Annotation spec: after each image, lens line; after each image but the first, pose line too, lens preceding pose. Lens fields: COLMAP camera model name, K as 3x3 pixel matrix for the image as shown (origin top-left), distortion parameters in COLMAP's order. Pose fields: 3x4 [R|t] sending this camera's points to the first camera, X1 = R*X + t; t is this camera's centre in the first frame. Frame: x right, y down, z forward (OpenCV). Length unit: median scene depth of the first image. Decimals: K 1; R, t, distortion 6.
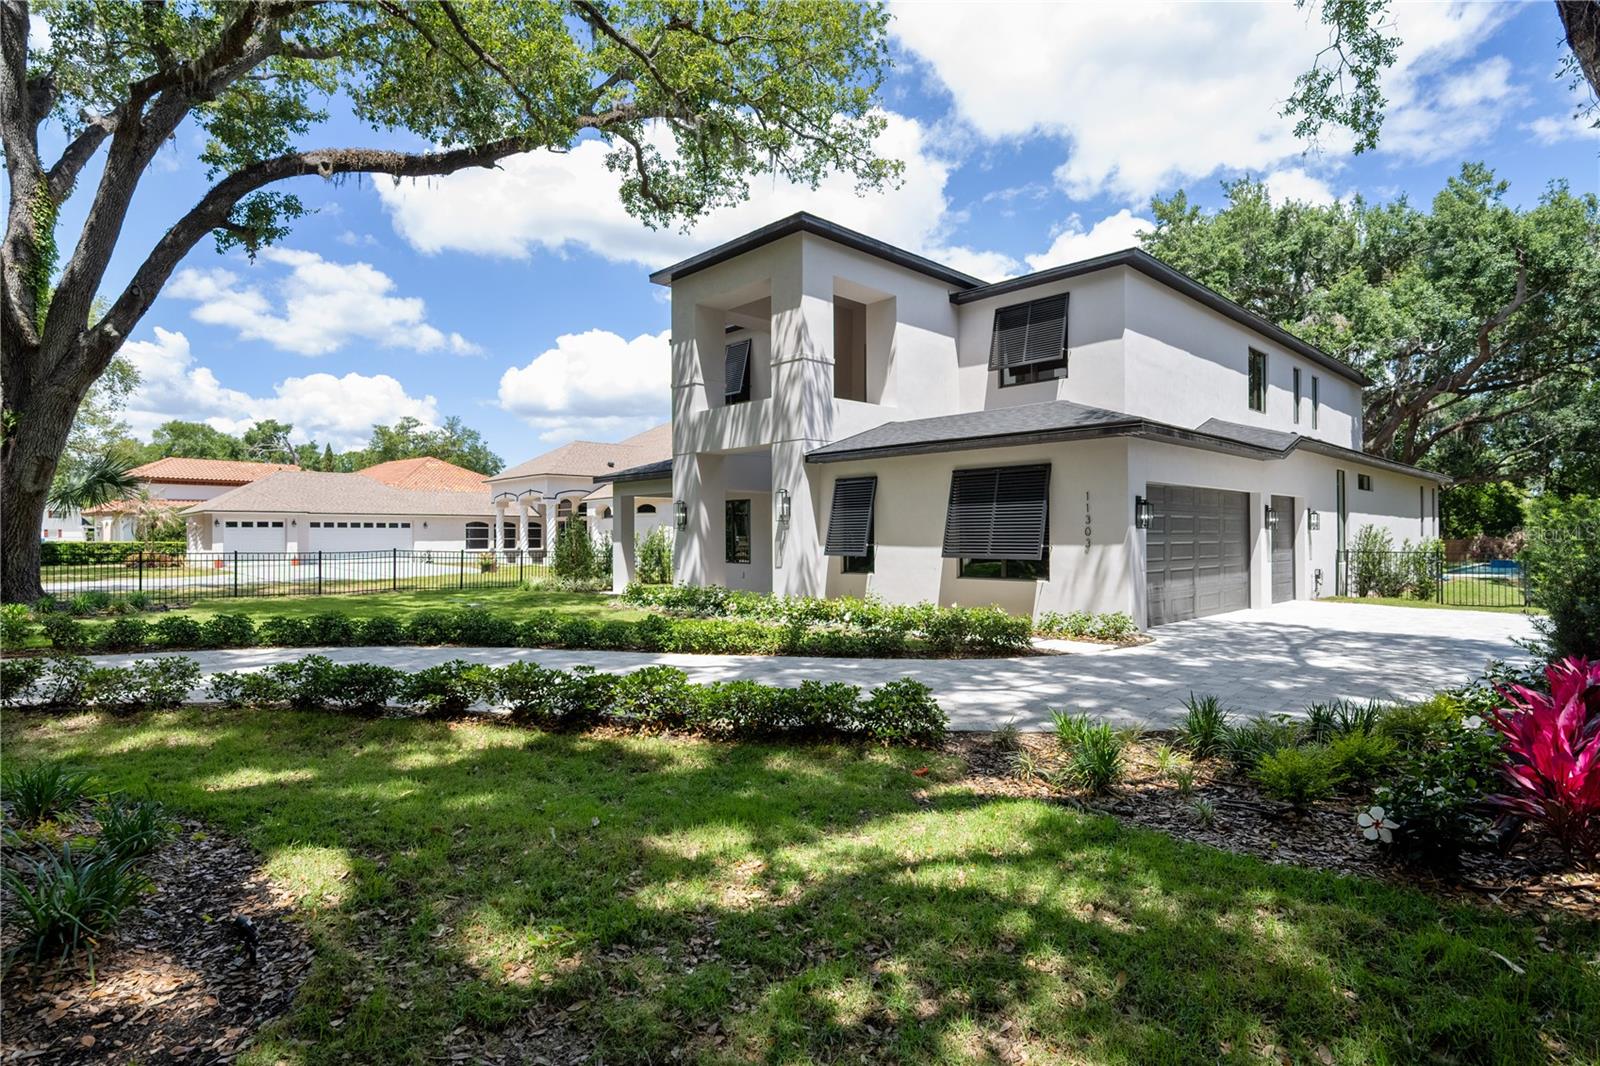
lens RADIAL K [[820.5, 0, 800.0], [0, 820.5, 533.0], [0, 0, 1]] dist [-0.000746, 0.000004]
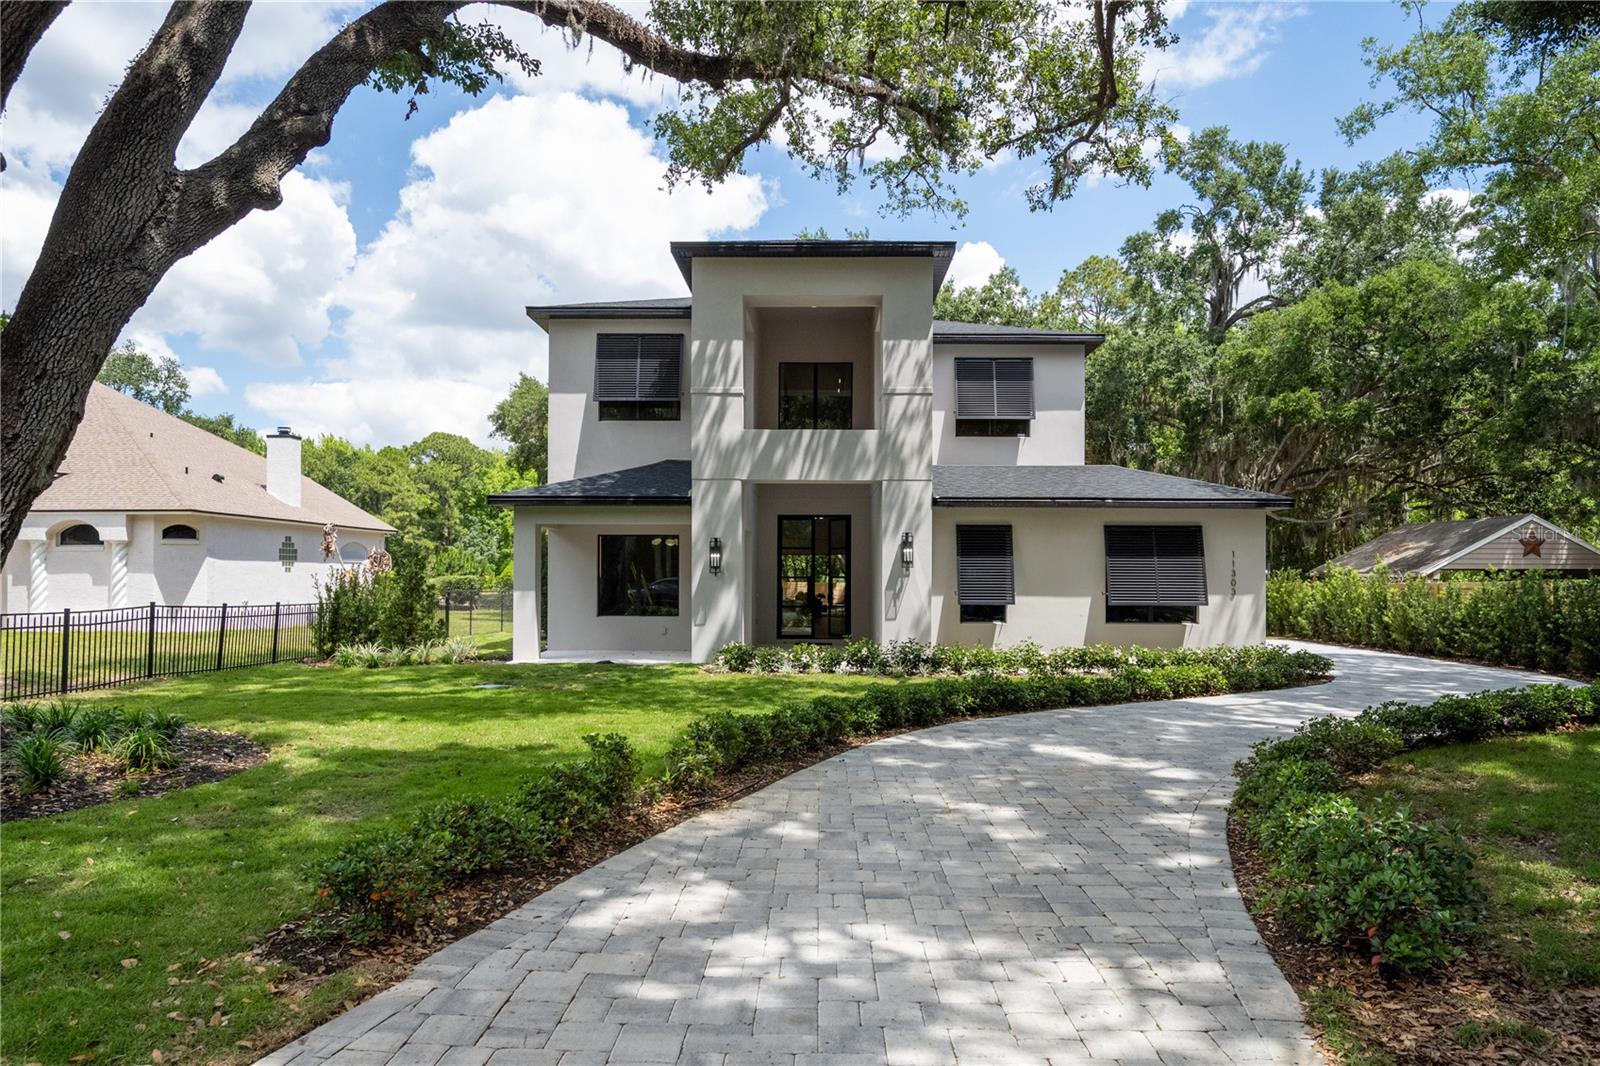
lens RADIAL K [[1002.1, 0, 800.0], [0, 1002.1, 533.0], [0, 0, 1]] dist [0.164036, -0.000048]
pose [[0.720436, 0.021417, 0.693191, -0.915696], [-0.006798, 0.999693, -0.023821, -0.027210], [-0.693489, 0.012449, 0.720360, 0.274371]]
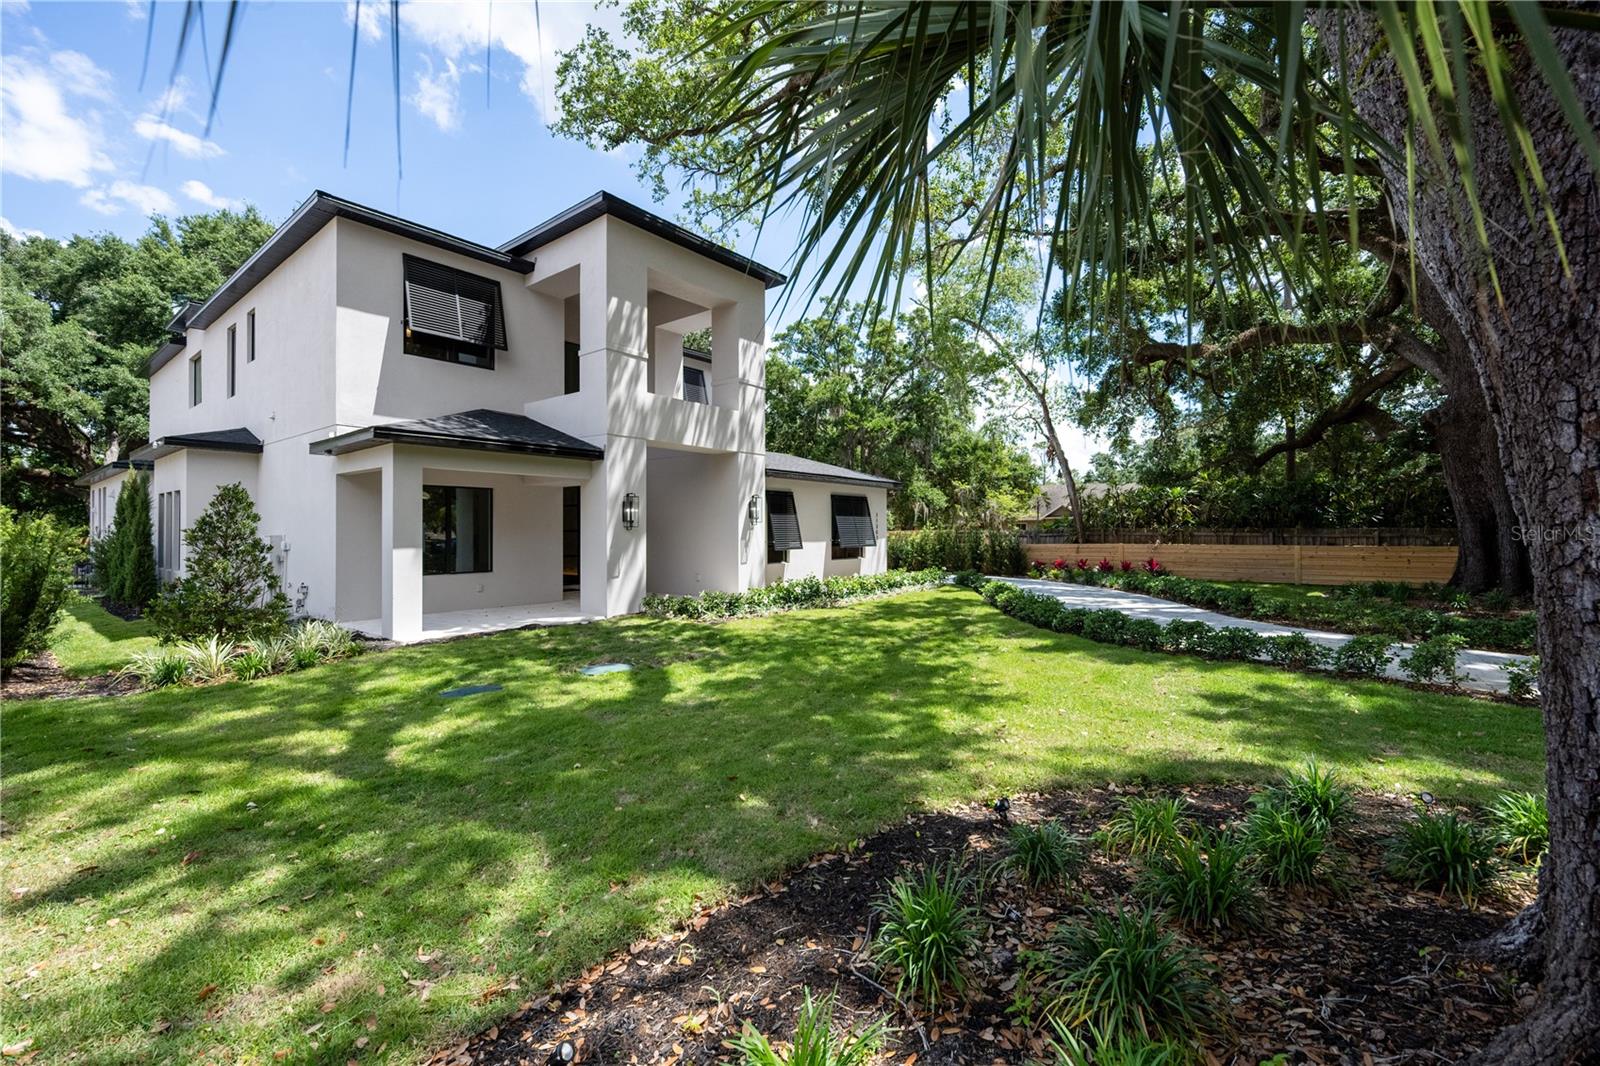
lens RADIAL K [[660.4, 0, 800.0], [0, 660.4, 533.0], [0, 0, 1]] dist [0.000560, 0.000035]
pose [[-0.140254, -0.007546, 0.990087, -0.997640], [-0.002479, 0.999971, 0.007270, -0.006872], [-0.990112, -0.001435, -0.140268, 1.109450]]
